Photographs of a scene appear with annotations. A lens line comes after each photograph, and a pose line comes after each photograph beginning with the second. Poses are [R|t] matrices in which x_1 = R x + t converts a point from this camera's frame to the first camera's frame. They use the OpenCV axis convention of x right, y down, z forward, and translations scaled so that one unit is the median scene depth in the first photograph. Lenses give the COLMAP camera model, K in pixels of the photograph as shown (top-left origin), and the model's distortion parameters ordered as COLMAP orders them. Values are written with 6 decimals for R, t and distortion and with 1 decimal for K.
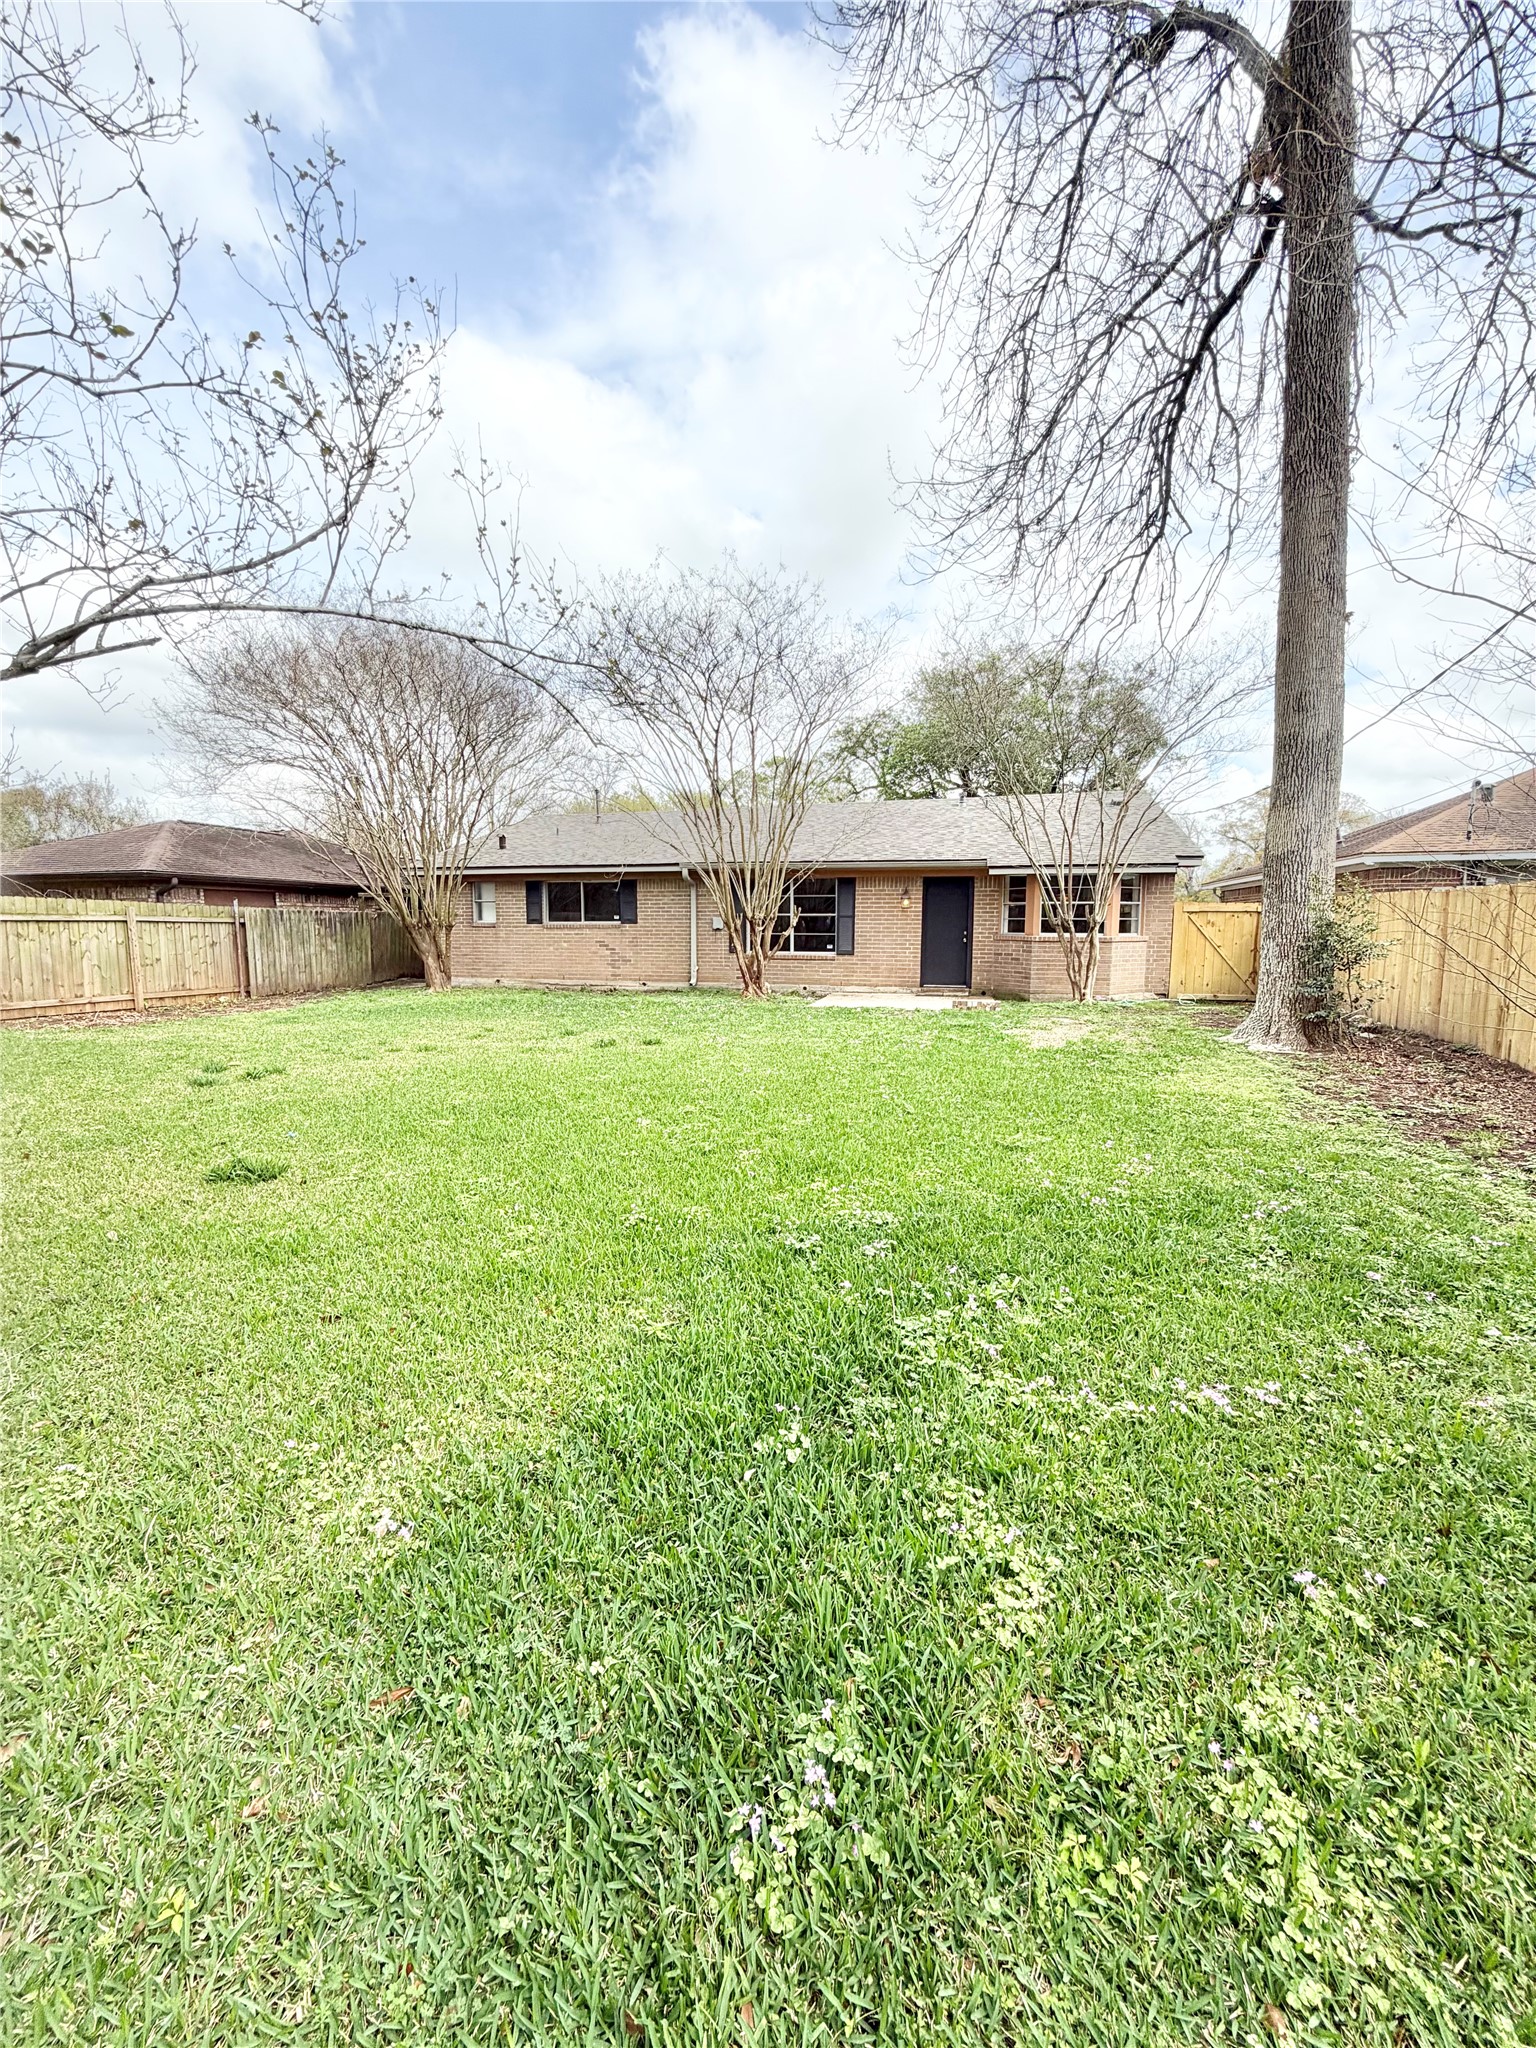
lens RADIAL K [[818.0, 0, 769.8], [0, 818.0, 1025.2], [0, 0, 1]] dist [-0.002442, 0.000002]
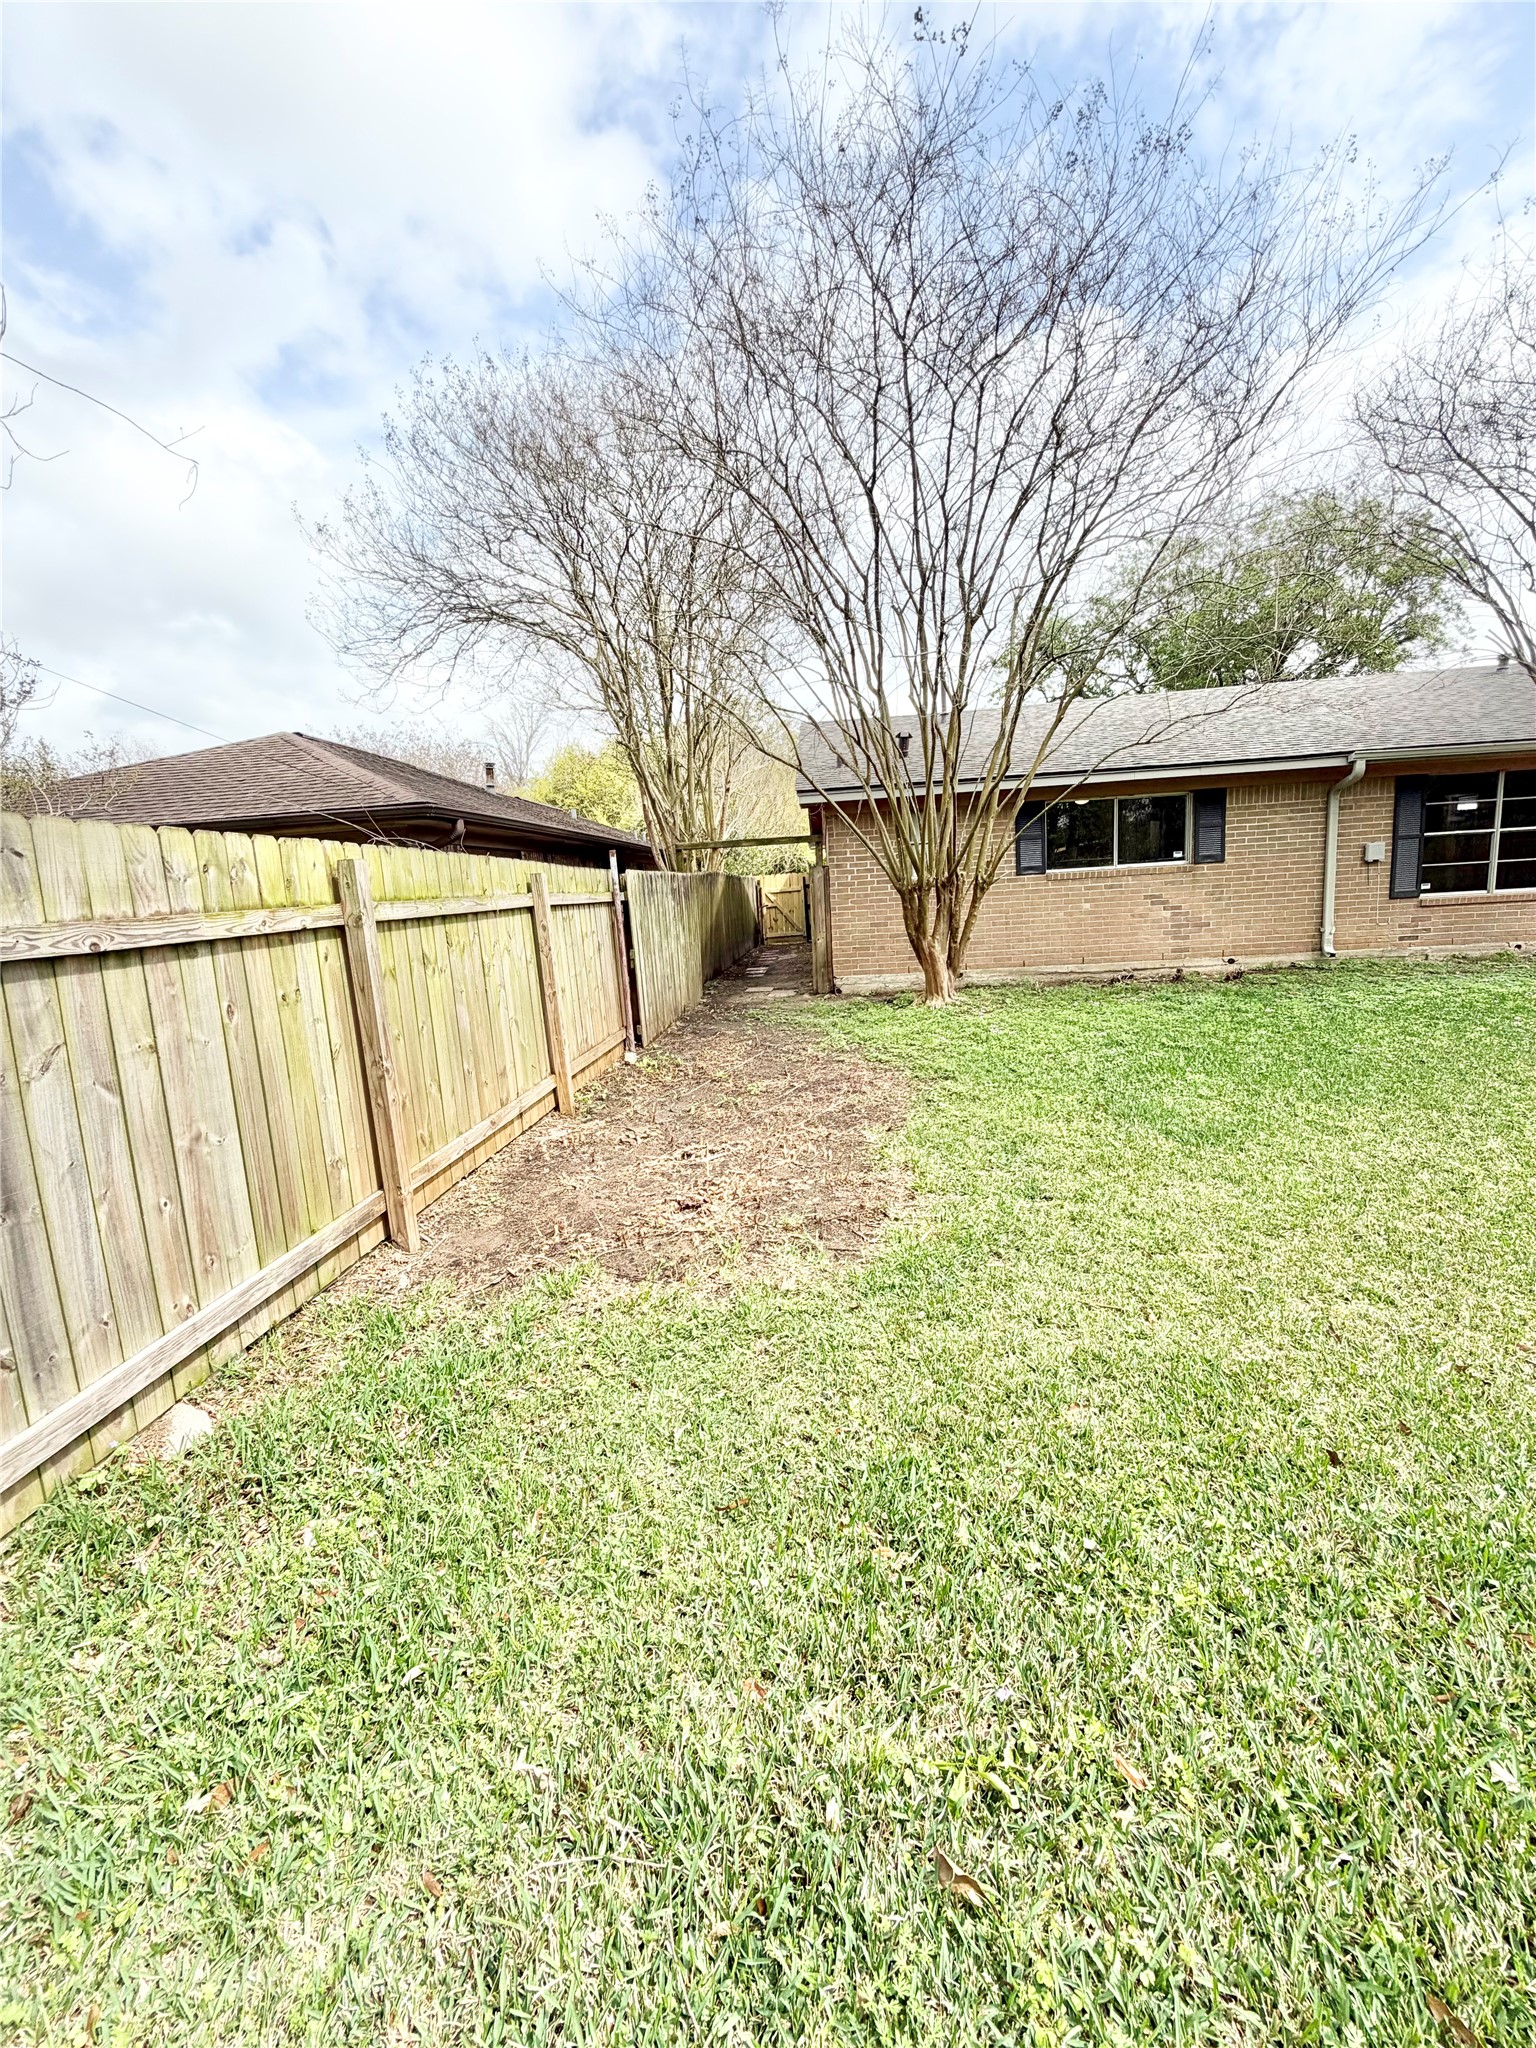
lens RADIAL K [[818.0, 0, 767.6], [0, 818.0, 1017.8], [0, 0, 1]] dist [-0.002442, 0.000002]
pose [[0.984421, -0.089381, 0.151417, -0.601417], [0.083989, 0.995596, 0.041648, -0.063348], [-0.154473, -0.028282, 0.987592, 0.458969]]
